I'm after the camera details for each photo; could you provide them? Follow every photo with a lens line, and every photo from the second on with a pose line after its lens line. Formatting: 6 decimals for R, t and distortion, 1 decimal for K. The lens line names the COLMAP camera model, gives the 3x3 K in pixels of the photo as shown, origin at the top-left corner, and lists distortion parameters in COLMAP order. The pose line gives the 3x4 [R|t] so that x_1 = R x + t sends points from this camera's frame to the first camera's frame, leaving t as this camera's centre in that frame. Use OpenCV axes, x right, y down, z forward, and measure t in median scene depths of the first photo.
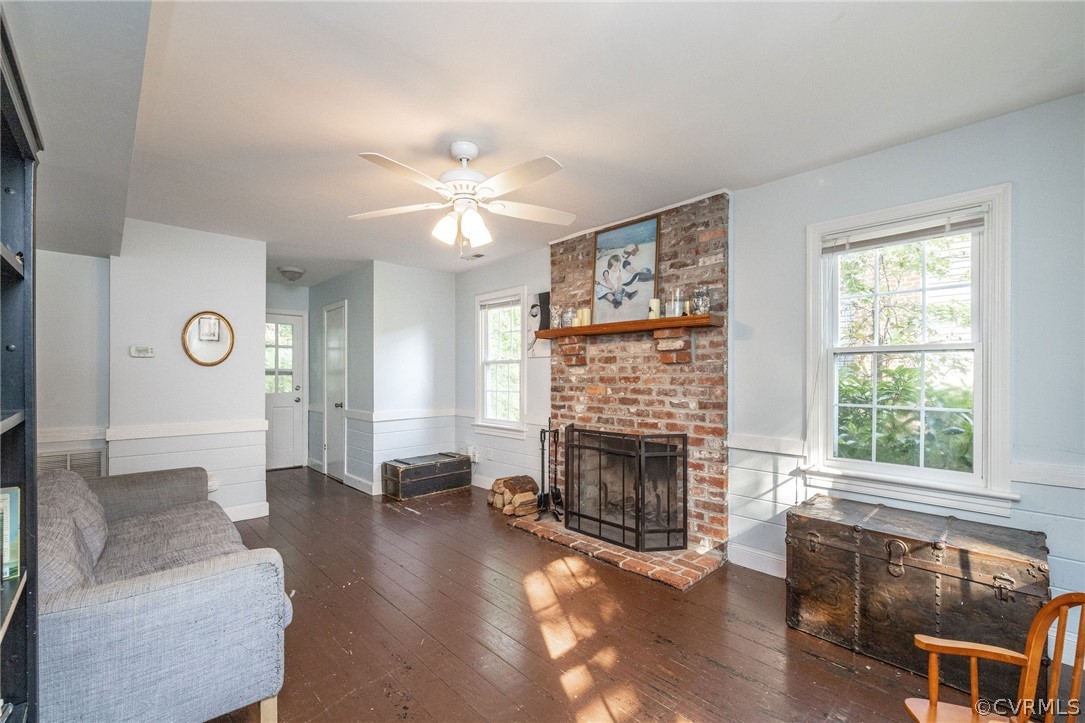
lens RADIAL K [[475.0, 0, 541.0], [0, 475.0, 364.7], [0, 0, 1]] dist [0.002200, -0.000054]
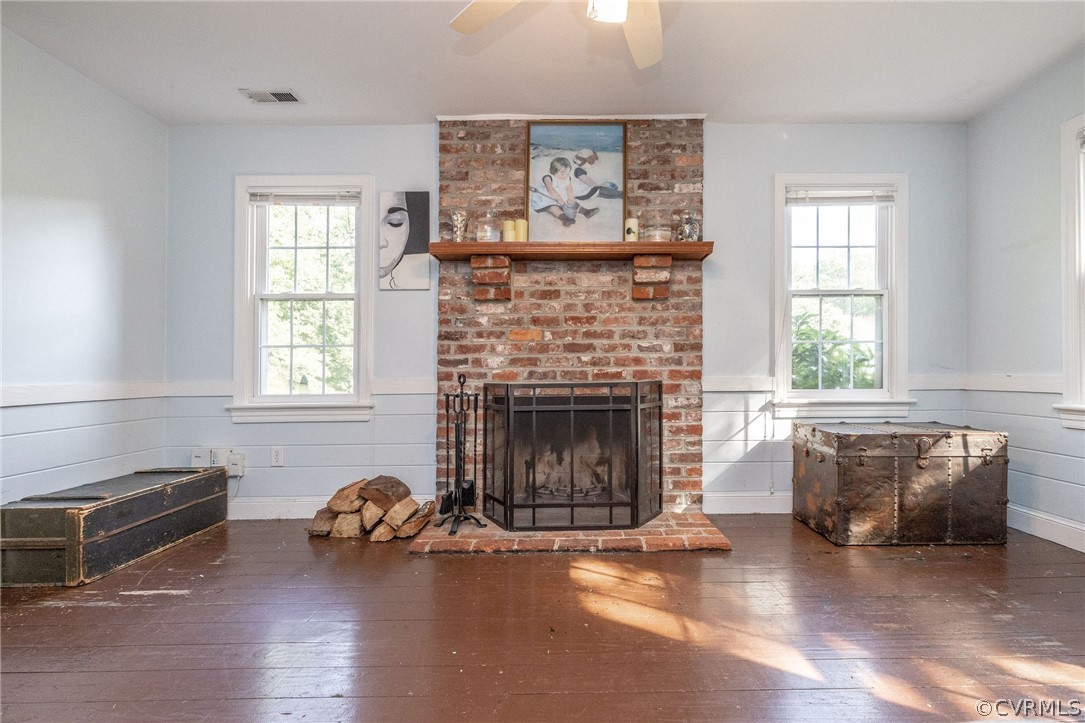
lens RADIAL K [[475.0, 0, 548.0], [0, 475.0, 369.1], [0, 0, 1]] dist [0.002200, -0.000054]
pose [[0.666086, 0.011364, 0.745788, -0.469511], [-0.003690, 0.999922, -0.011940, 0.131586], [-0.745866, 0.005201, 0.666076, 0.556128]]
